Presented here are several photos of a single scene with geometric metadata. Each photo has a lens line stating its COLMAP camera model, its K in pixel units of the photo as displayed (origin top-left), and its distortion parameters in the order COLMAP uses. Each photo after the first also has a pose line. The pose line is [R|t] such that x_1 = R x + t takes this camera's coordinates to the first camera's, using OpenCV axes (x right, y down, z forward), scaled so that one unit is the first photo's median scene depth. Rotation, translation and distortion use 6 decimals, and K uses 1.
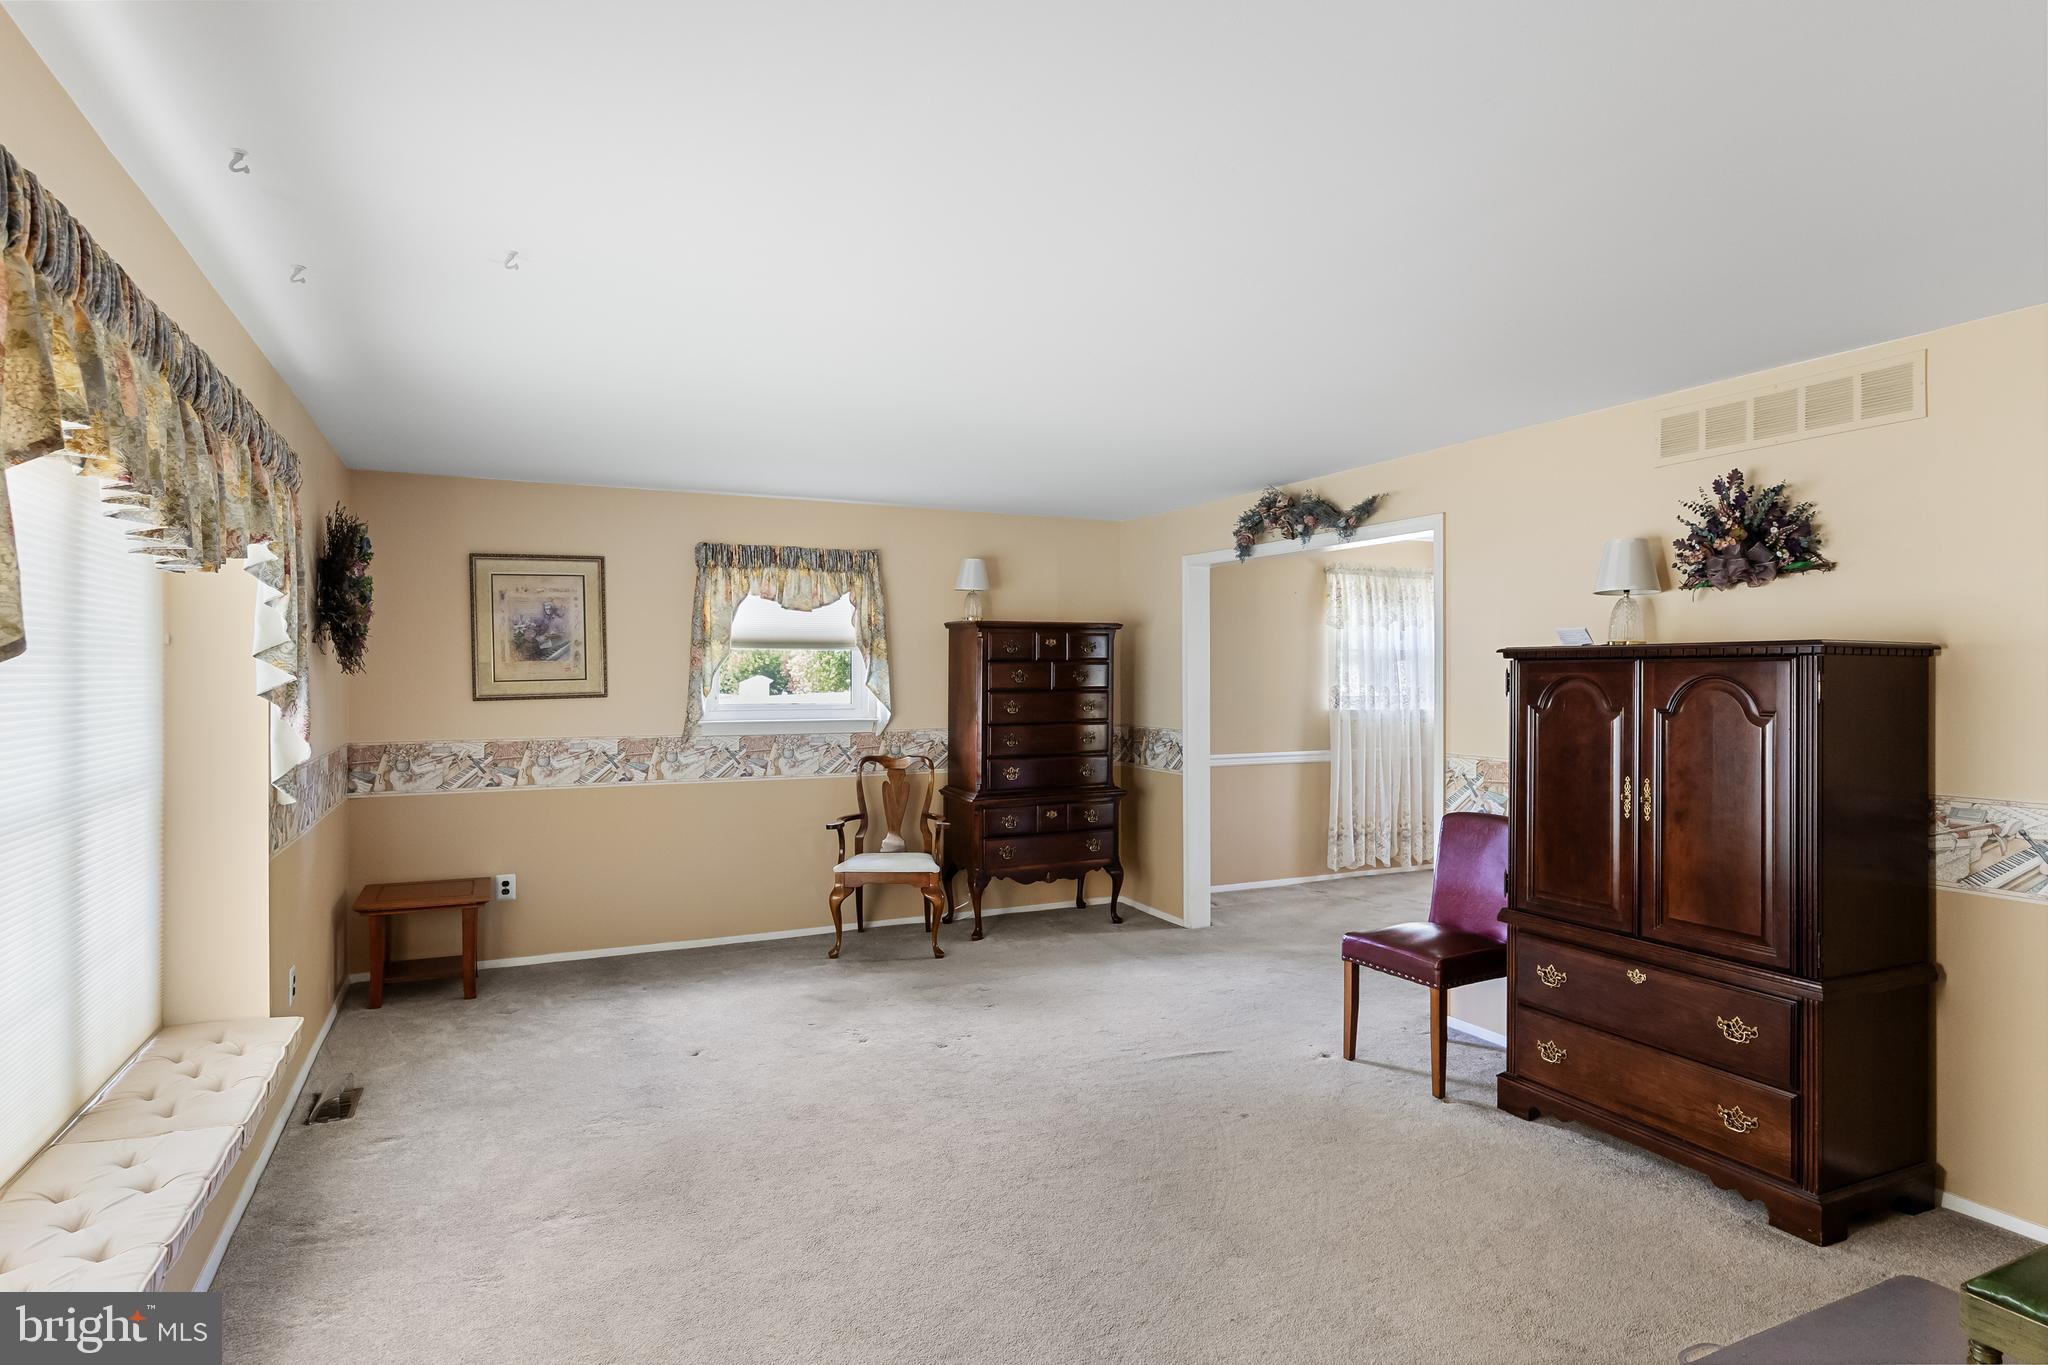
lens RADIAL K [[1111.8, 0, 1021.8], [0, 1111.8, 693.6], [0, 0, 1]] dist [-0.005065, 0.000114]
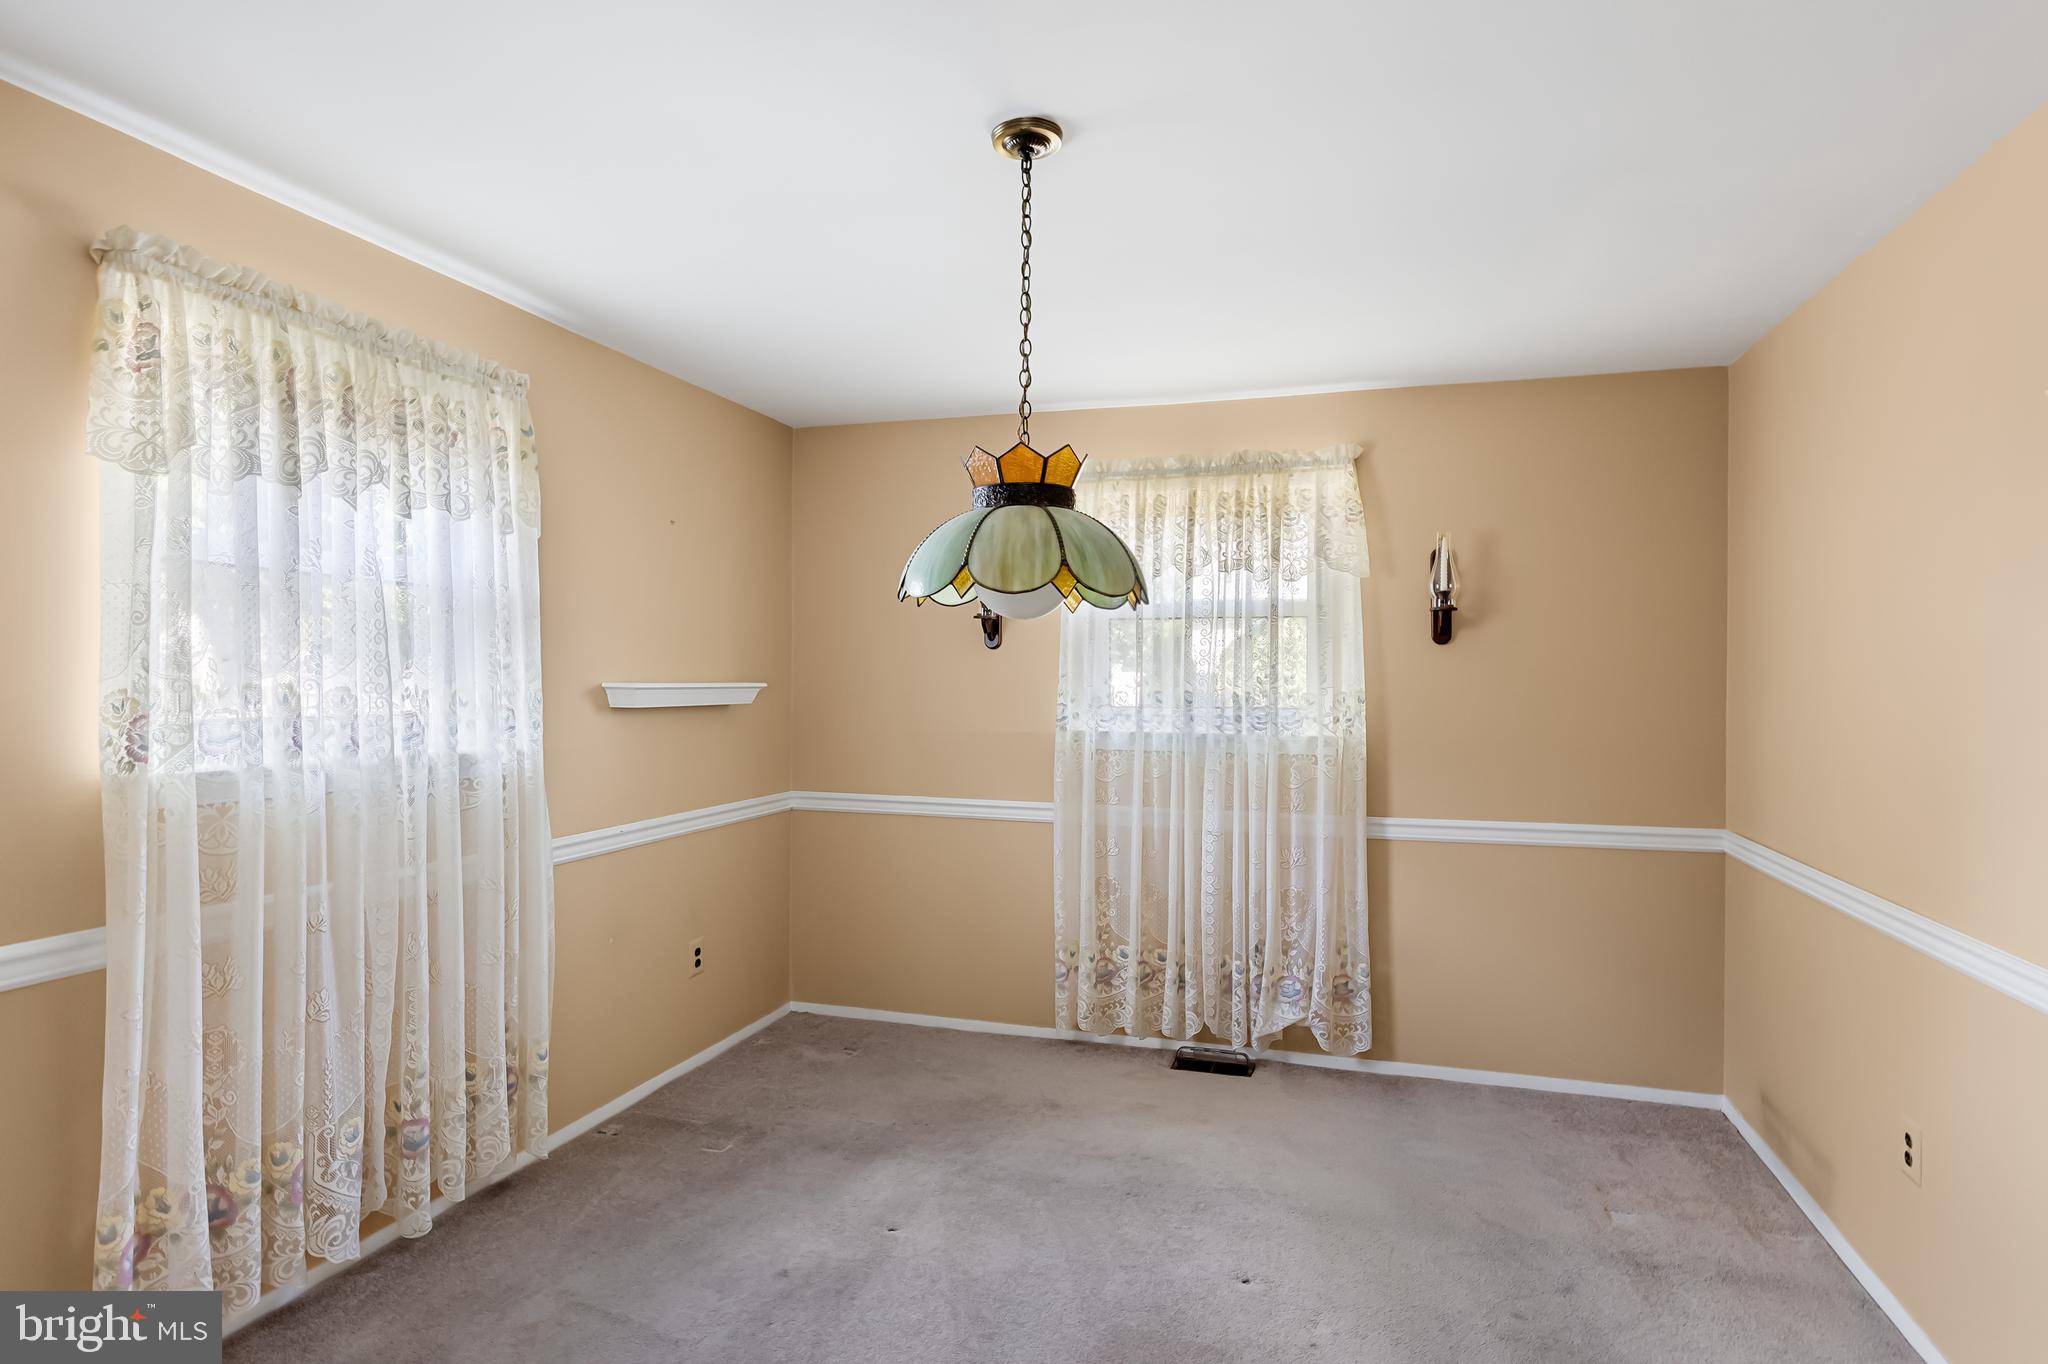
lens RADIAL K [[1111.8, 0, 1030.7], [0, 1111.8, 682.6], [0, 0, 1]] dist [-0.005065, 0.000114]
pose [[0.672382, 0.001867, 0.740202, 0.227600], [-0.004605, 0.999988, 0.001661, -0.009146], [-0.740190, -0.004526, 0.672383, 0.651486]]
